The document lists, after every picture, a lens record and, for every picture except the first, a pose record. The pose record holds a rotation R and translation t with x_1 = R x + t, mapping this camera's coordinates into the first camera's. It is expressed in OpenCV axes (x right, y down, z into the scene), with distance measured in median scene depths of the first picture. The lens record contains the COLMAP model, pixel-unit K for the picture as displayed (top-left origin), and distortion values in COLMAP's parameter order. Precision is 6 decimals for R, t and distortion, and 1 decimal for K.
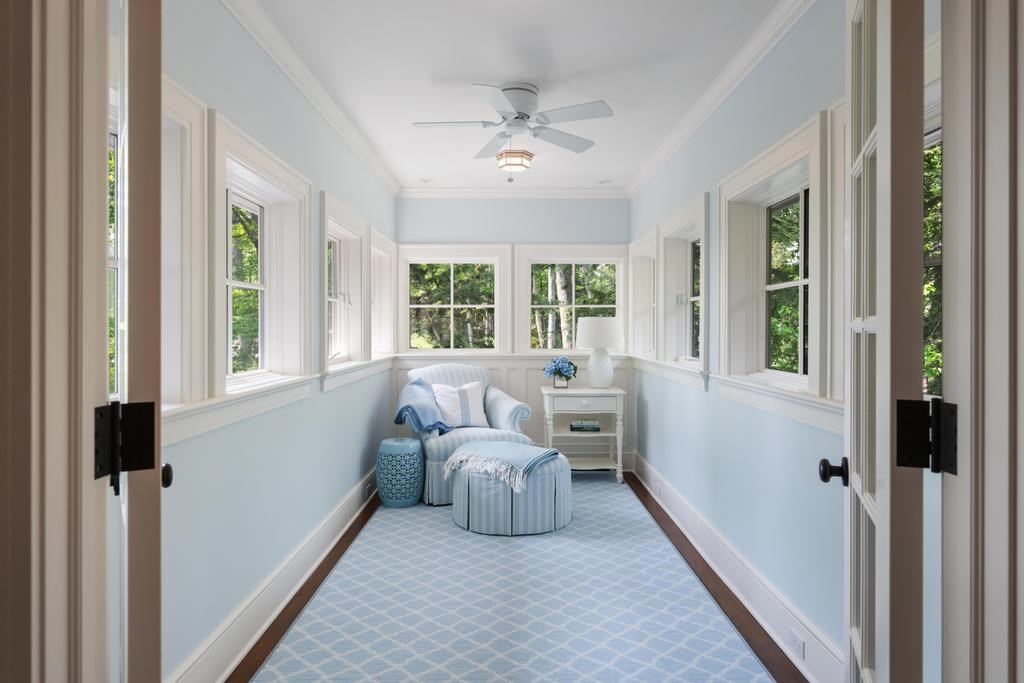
lens RADIAL K [[646.1, 0, 511.6], [0, 646.1, 333.6], [0, 0, 1]] dist [0.000134, 0.000030]
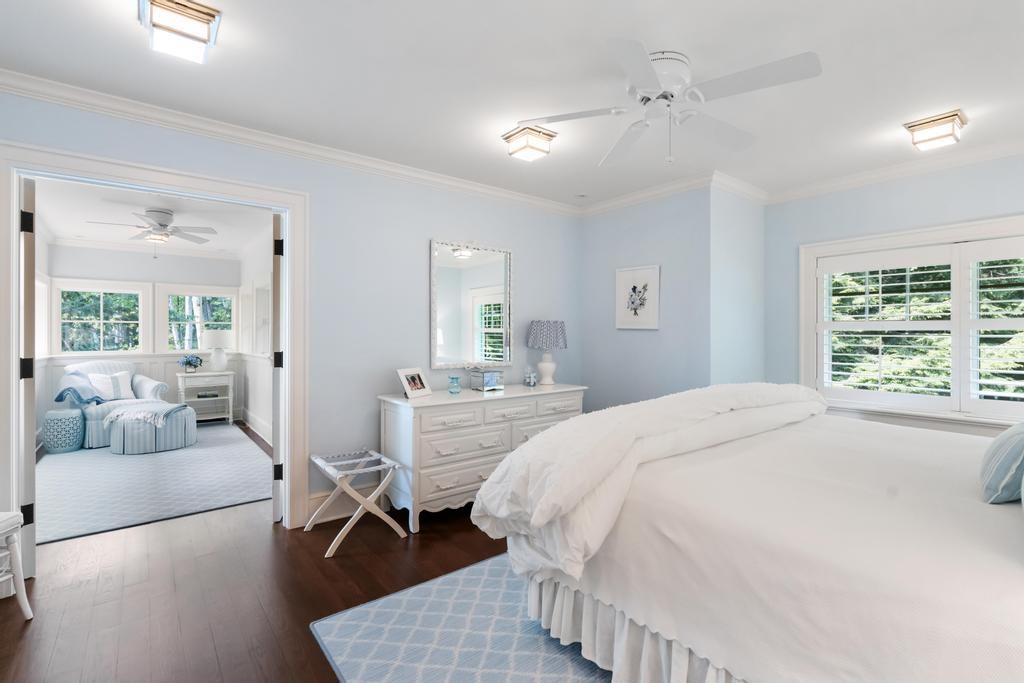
lens RADIAL K [[465.6, 0, 505.8], [0, 465.6, 334.5], [0, 0, 1]] dist [-0.002598, 0.000546]
pose [[0.790739, -0.000230, 0.612154, -0.015154], [0.008060, 0.999917, -0.010037, 0.004798], [-0.612101, 0.012871, 0.790675, -0.457287]]
